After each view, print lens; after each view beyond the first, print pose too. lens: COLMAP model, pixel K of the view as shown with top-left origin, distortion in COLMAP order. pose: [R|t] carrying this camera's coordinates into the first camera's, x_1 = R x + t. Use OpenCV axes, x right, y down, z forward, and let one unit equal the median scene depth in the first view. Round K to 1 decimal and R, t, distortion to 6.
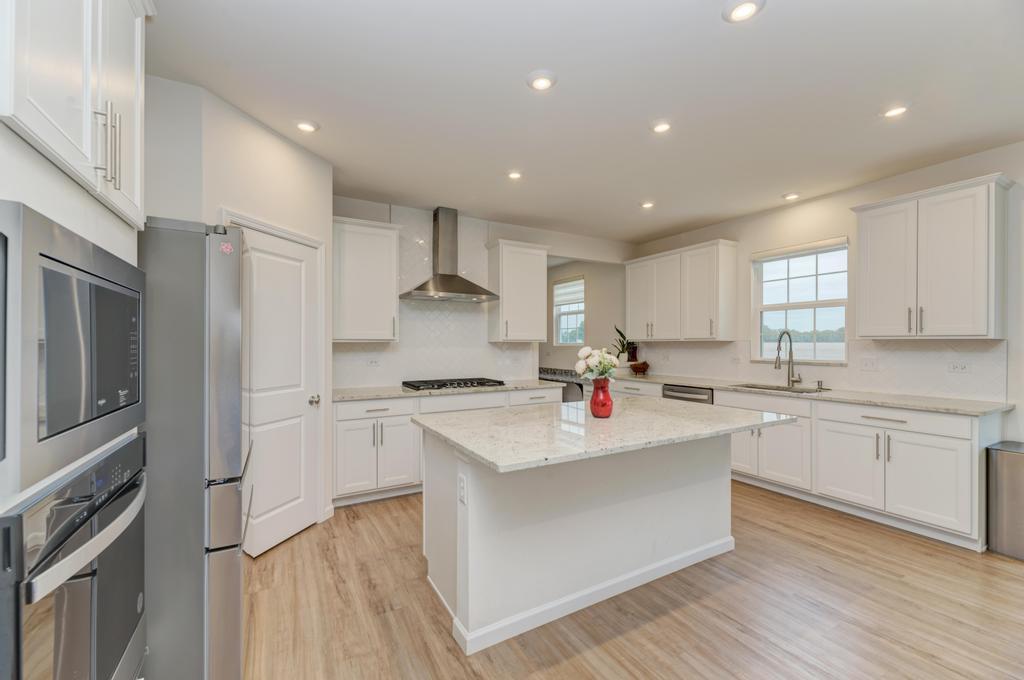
lens RADIAL K [[410.9, 0, 521.5], [0, 410.9, 343.5], [0, 0, 1]] dist [0.001347, 0.000037]
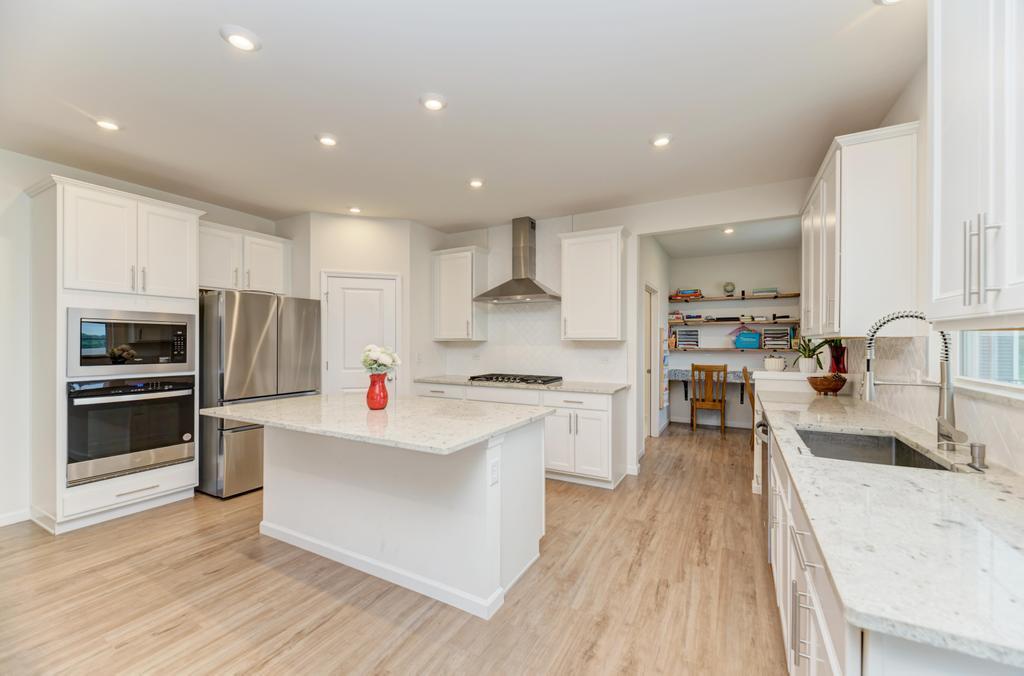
lens RADIAL K [[405.7, 0, 510.2], [0, 405.7, 339.3], [0, 0, 1]] dist [-0.000618, 0.000166]
pose [[0.532431, 0.000079, -0.846473, 0.793844], [-0.004831, 0.999984, -0.002945, -0.003859], [0.846459, 0.005657, 0.532423, 0.440327]]
